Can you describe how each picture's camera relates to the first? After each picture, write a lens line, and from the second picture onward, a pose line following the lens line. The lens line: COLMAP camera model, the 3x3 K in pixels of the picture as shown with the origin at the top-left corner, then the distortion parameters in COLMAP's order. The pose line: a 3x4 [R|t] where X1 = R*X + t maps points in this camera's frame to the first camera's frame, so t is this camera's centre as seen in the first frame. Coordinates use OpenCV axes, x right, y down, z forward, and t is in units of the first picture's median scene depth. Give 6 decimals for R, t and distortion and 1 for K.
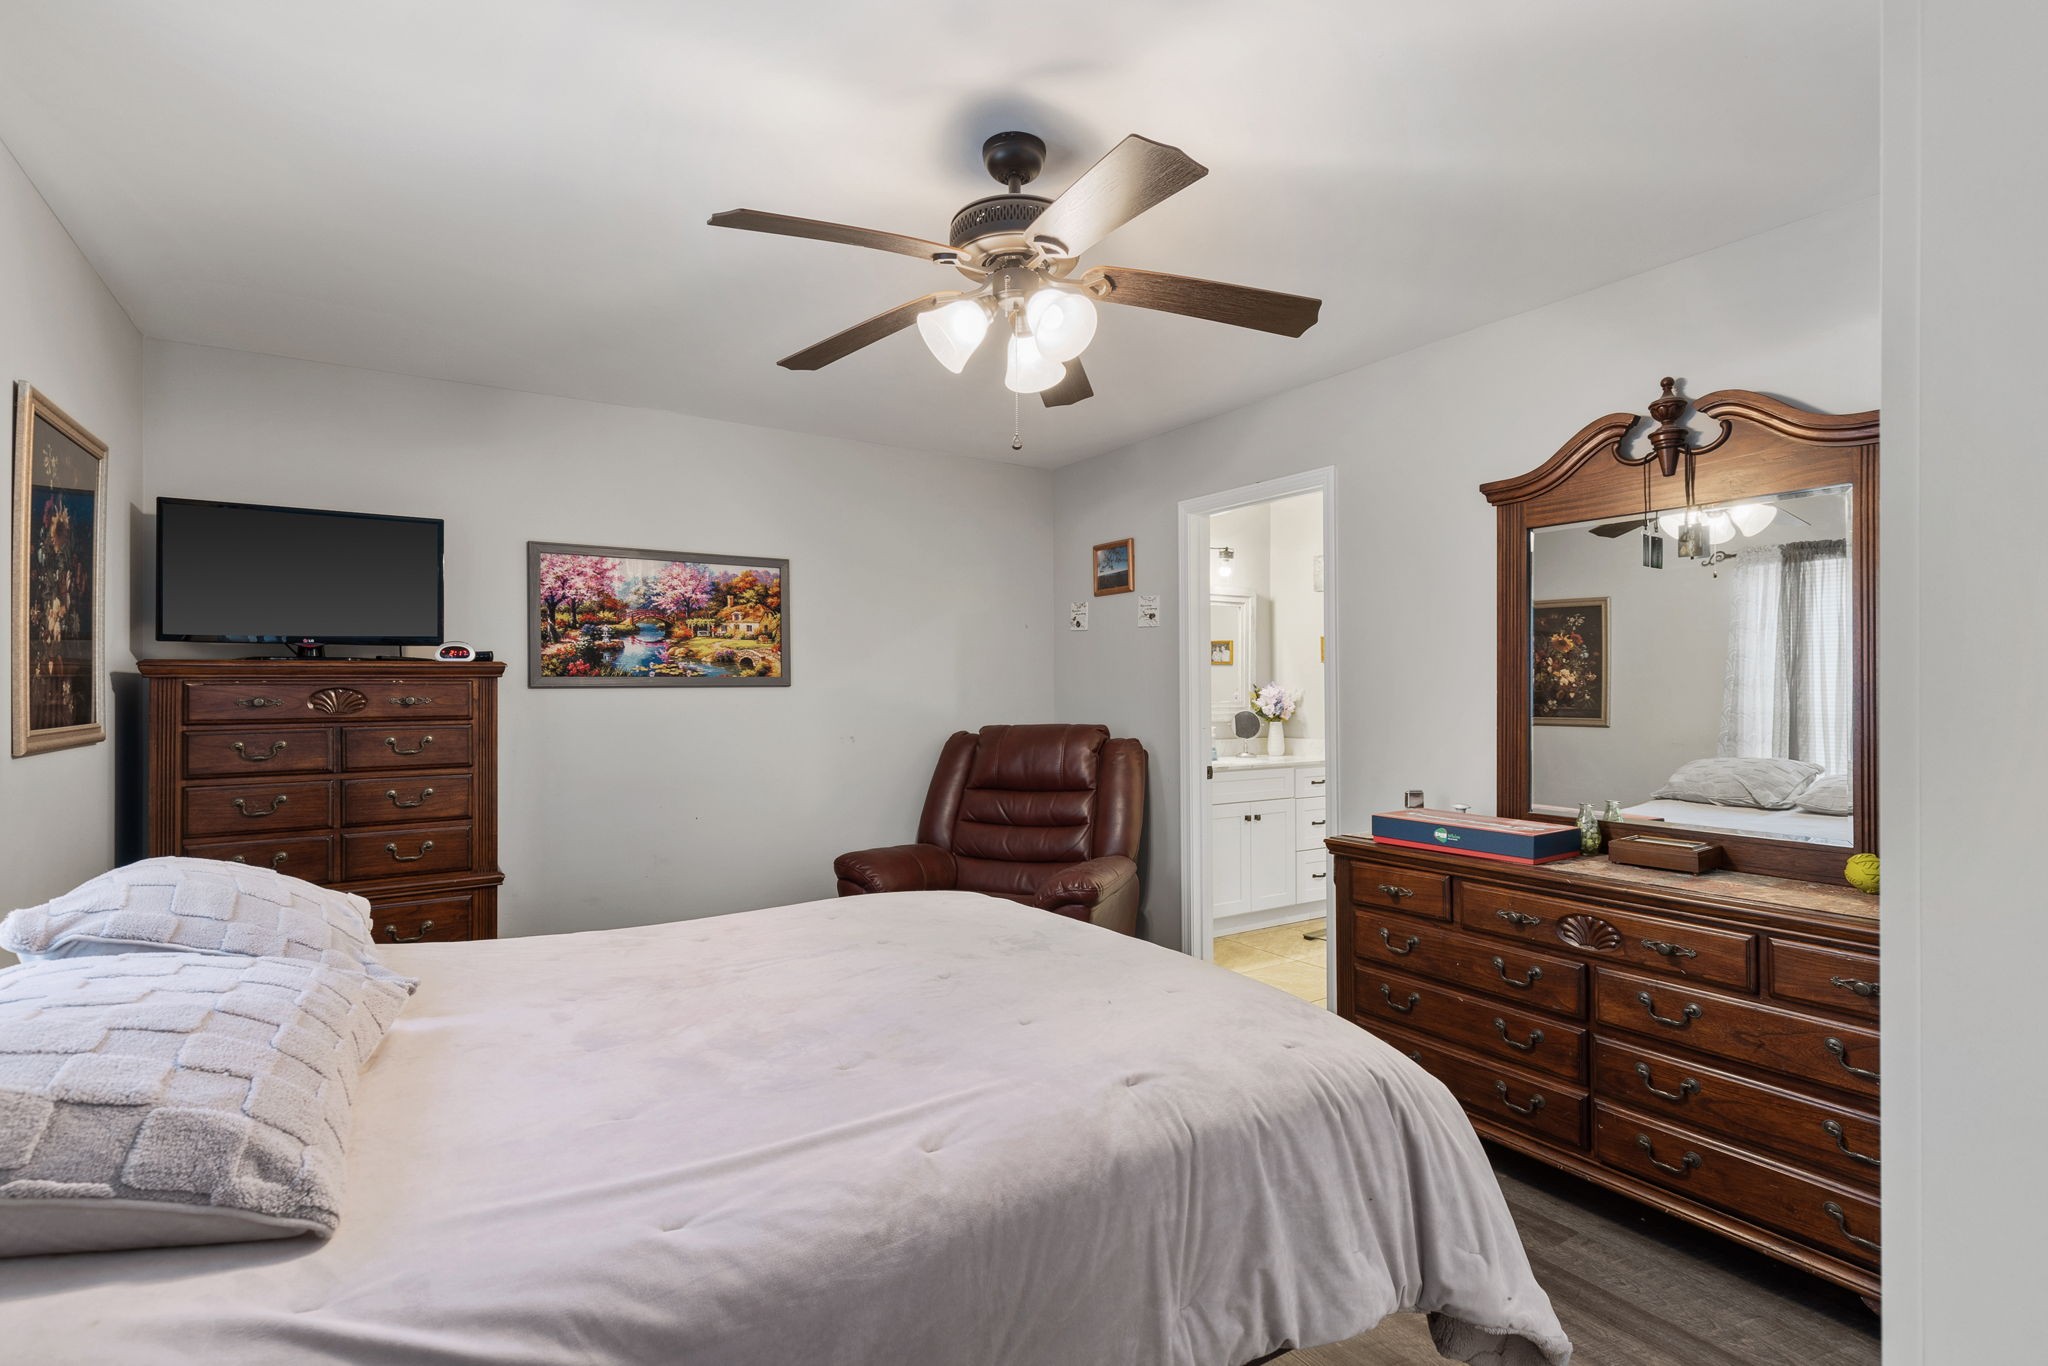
lens RADIAL K [[938.7, 0, 1038.3], [0, 938.7, 681.9], [0, 0, 1]] dist [0.011332, -0.002167]
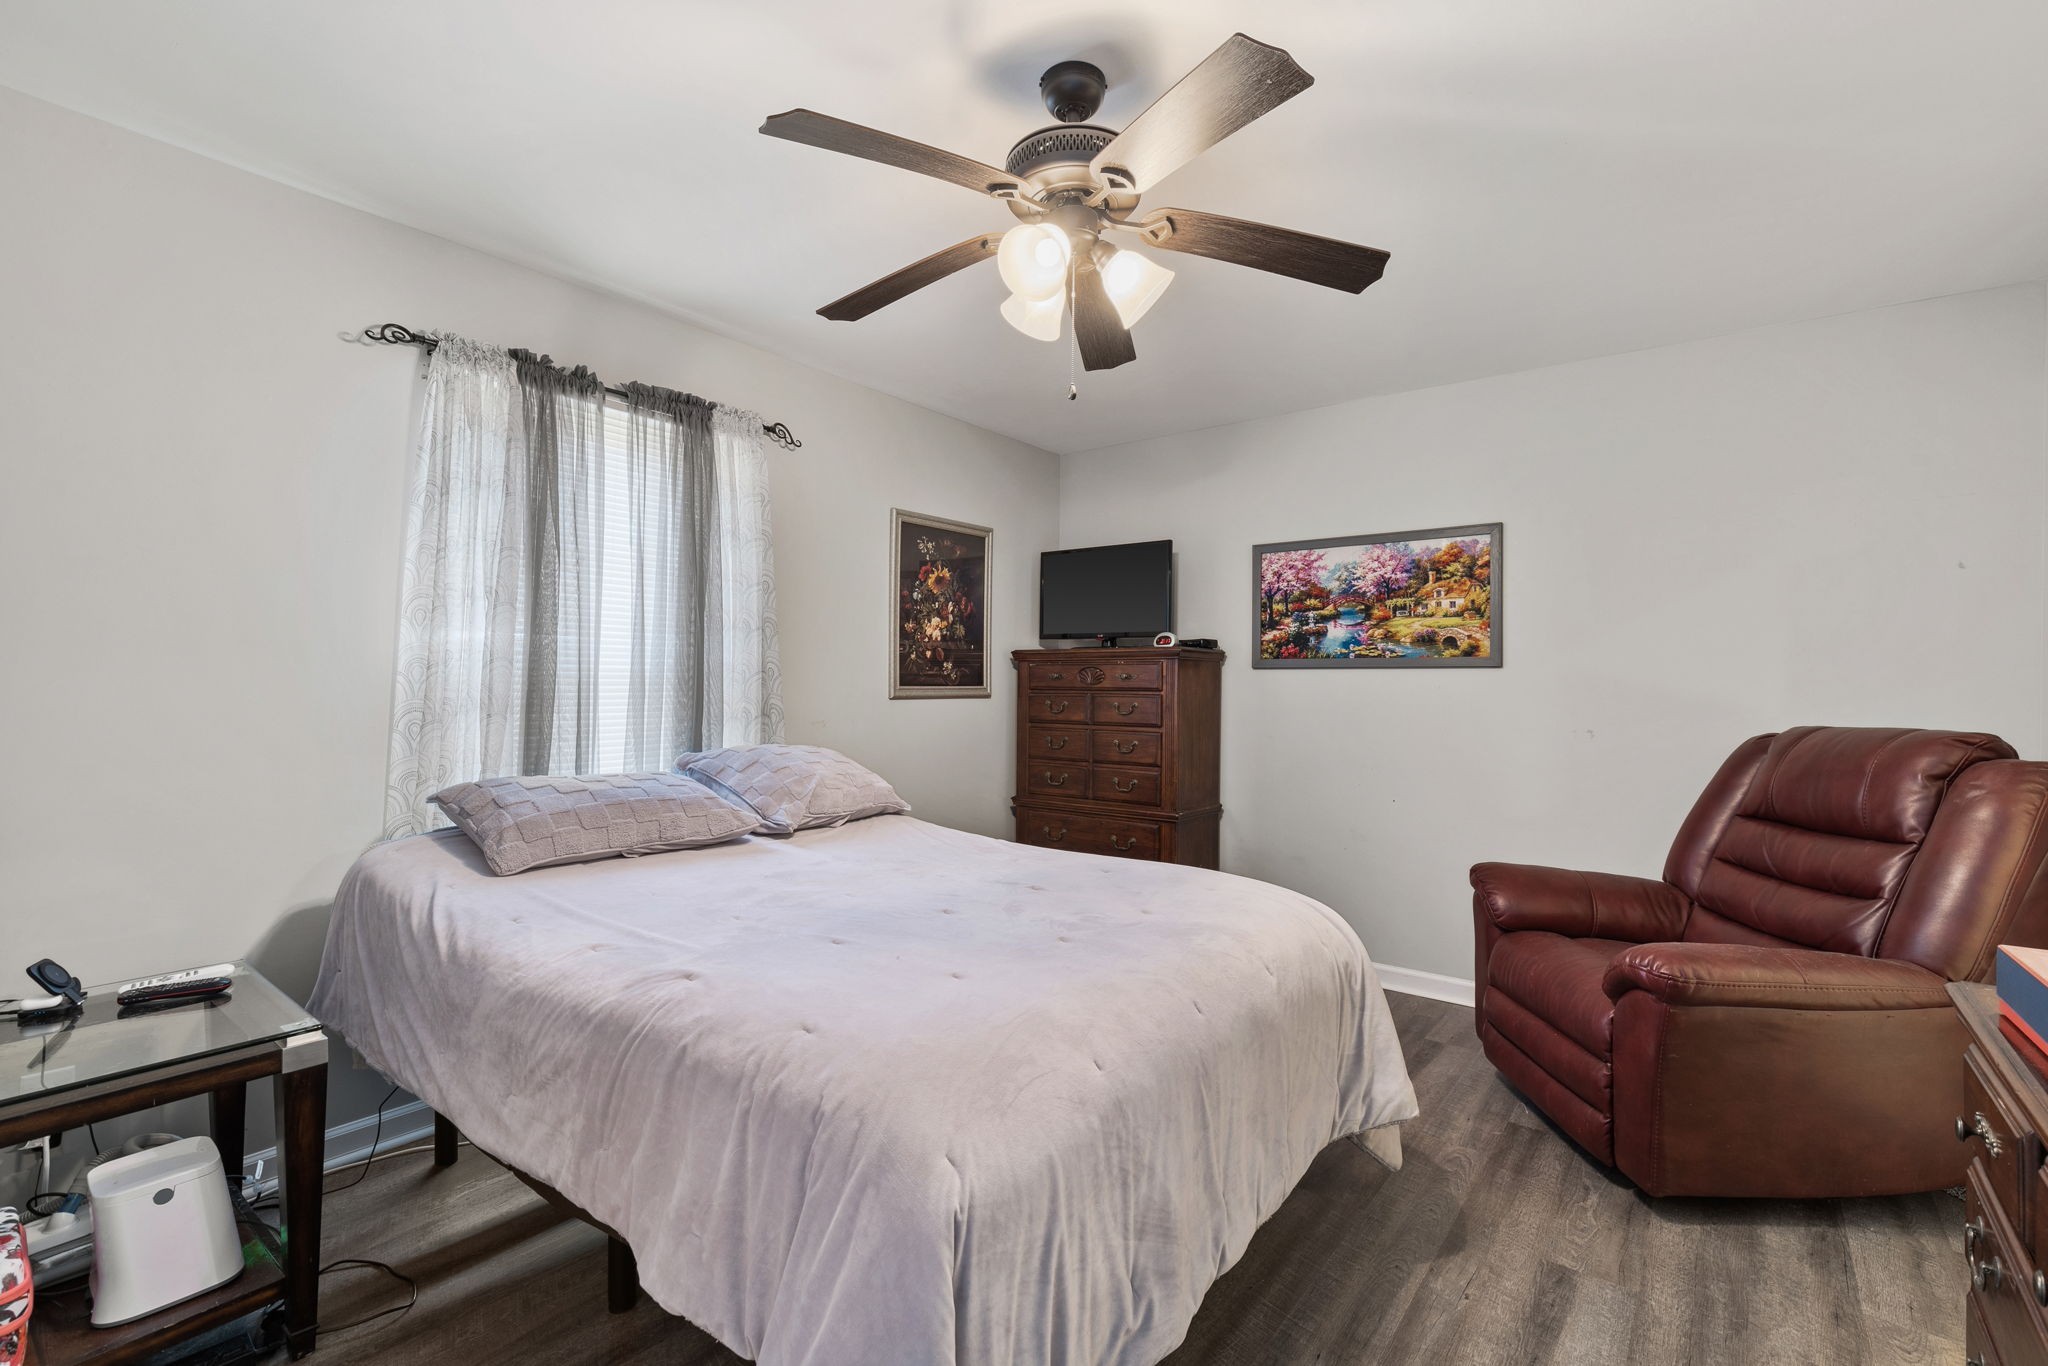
lens RADIAL K [[913.3, 0, 1034.3], [0, 913.3, 681.0], [0, 0, 1]] dist [0.003166, -0.001181]
pose [[0.344647, 0.005747, -0.938715, 0.413324], [-0.003435, 0.999982, 0.004861, 0.015872], [0.938726, 0.001549, 0.344660, 0.319120]]
